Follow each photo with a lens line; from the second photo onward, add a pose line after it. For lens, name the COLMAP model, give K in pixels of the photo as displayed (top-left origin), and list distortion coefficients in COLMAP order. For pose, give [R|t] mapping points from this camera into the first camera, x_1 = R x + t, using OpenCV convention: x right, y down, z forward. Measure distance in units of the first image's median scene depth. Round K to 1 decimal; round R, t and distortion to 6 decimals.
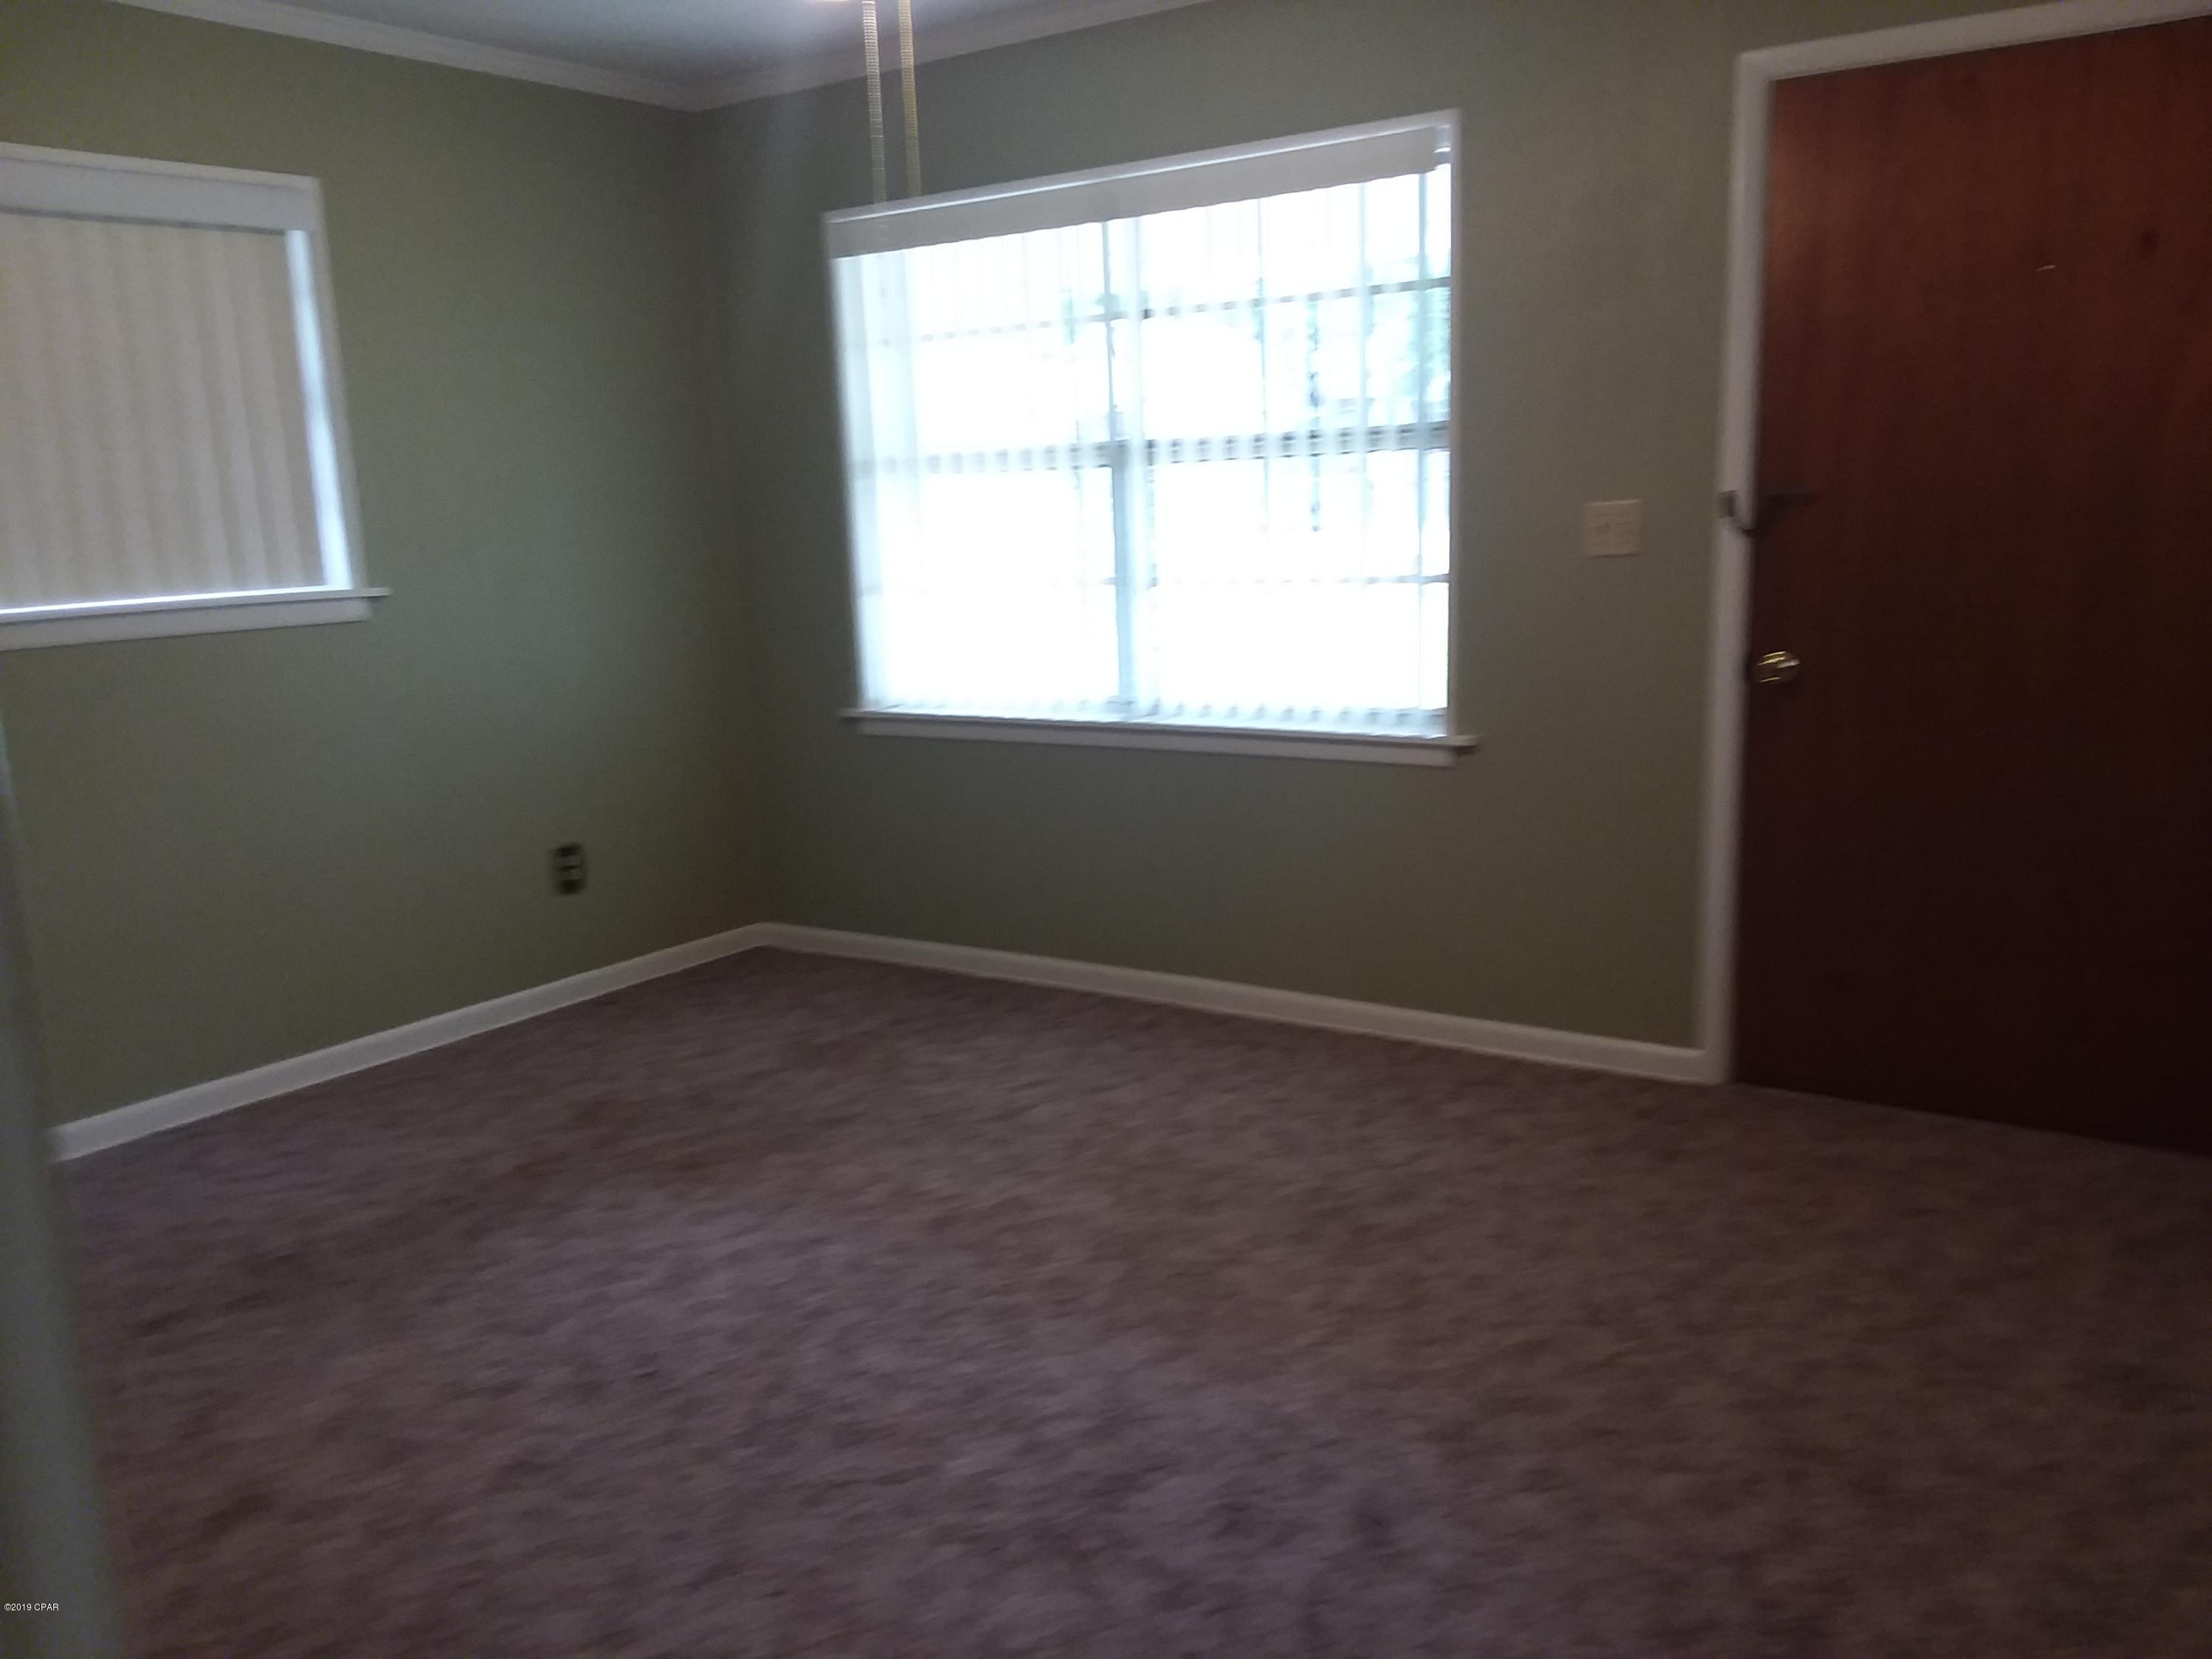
lens RADIAL K [[1782.8, 0, 1118.3], [0, 1782.8, 835.1], [0, 0, 1]] dist [0.068184, -0.109159]
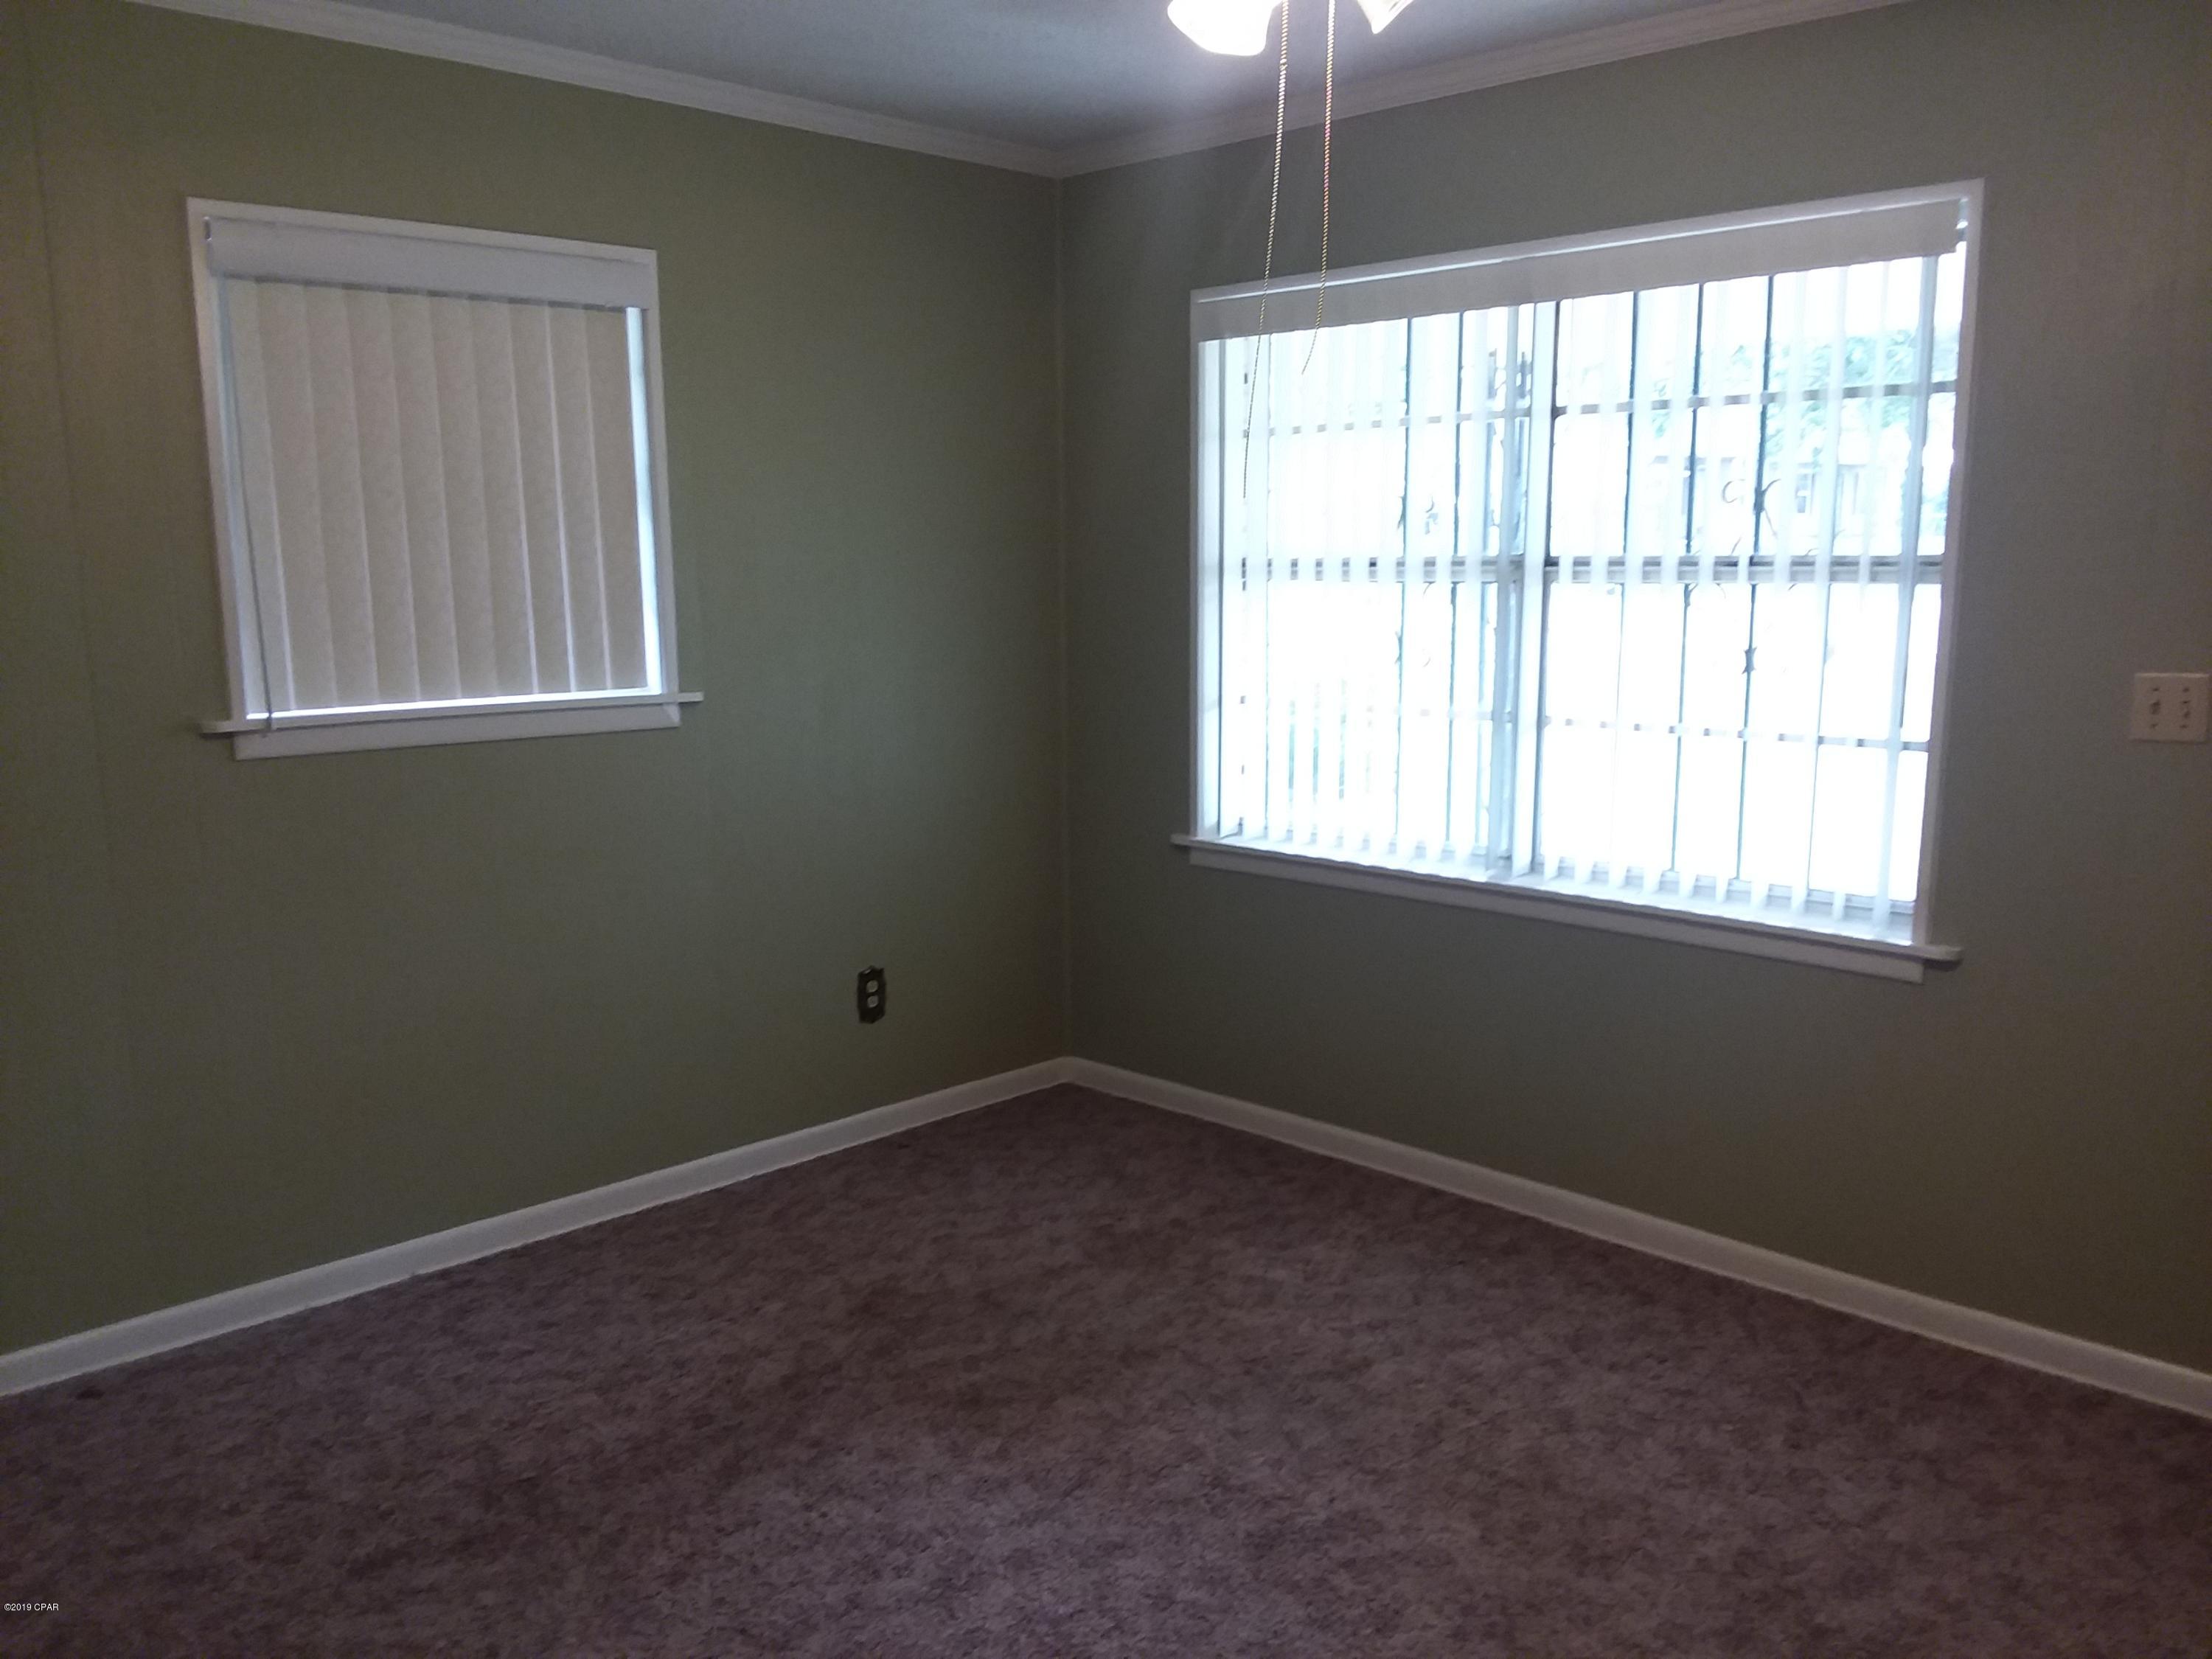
lens RADIAL K [[1782.8, 0, 1103.5], [0, 1782.8, 836.3], [0, 0, 1]] dist [0.068184, -0.109159]
pose [[0.982021, 0.059897, -0.179017, -0.035317], [-0.063519, 0.997874, -0.014567, -0.070538], [0.177764, 0.025676, 0.983738, 0.140563]]
